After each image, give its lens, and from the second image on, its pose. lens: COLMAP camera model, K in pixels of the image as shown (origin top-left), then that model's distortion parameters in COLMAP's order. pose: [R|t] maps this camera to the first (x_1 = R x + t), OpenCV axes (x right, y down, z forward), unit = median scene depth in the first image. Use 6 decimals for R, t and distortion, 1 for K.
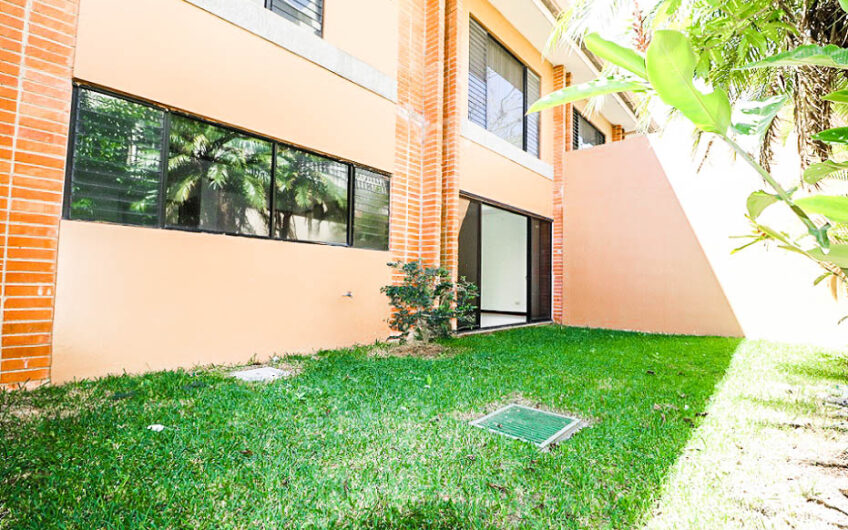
lens RADIAL K [[388.9, 0, 427.2], [0, 388.9, 261.7], [0, 0, 1]] dist [-0.021282, -0.001151]
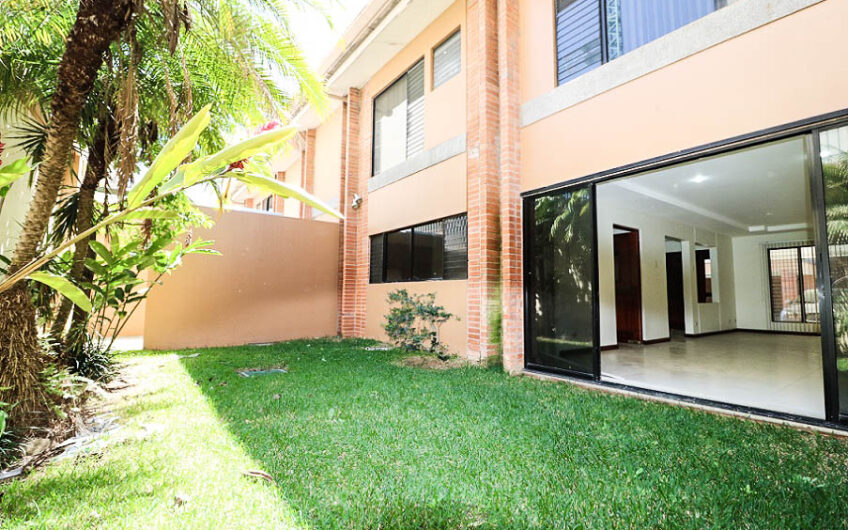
lens RADIAL K [[388.9, 0, 427.2], [0, 388.9, 261.7], [0, 0, 1]] dist [-0.021282, -0.001151]
pose [[-0.197011, -0.107097, -0.974534, 1.060714], [0.048567, 0.991729, -0.118805, 0.055148], [0.979198, -0.070736, -0.190180, 1.101119]]
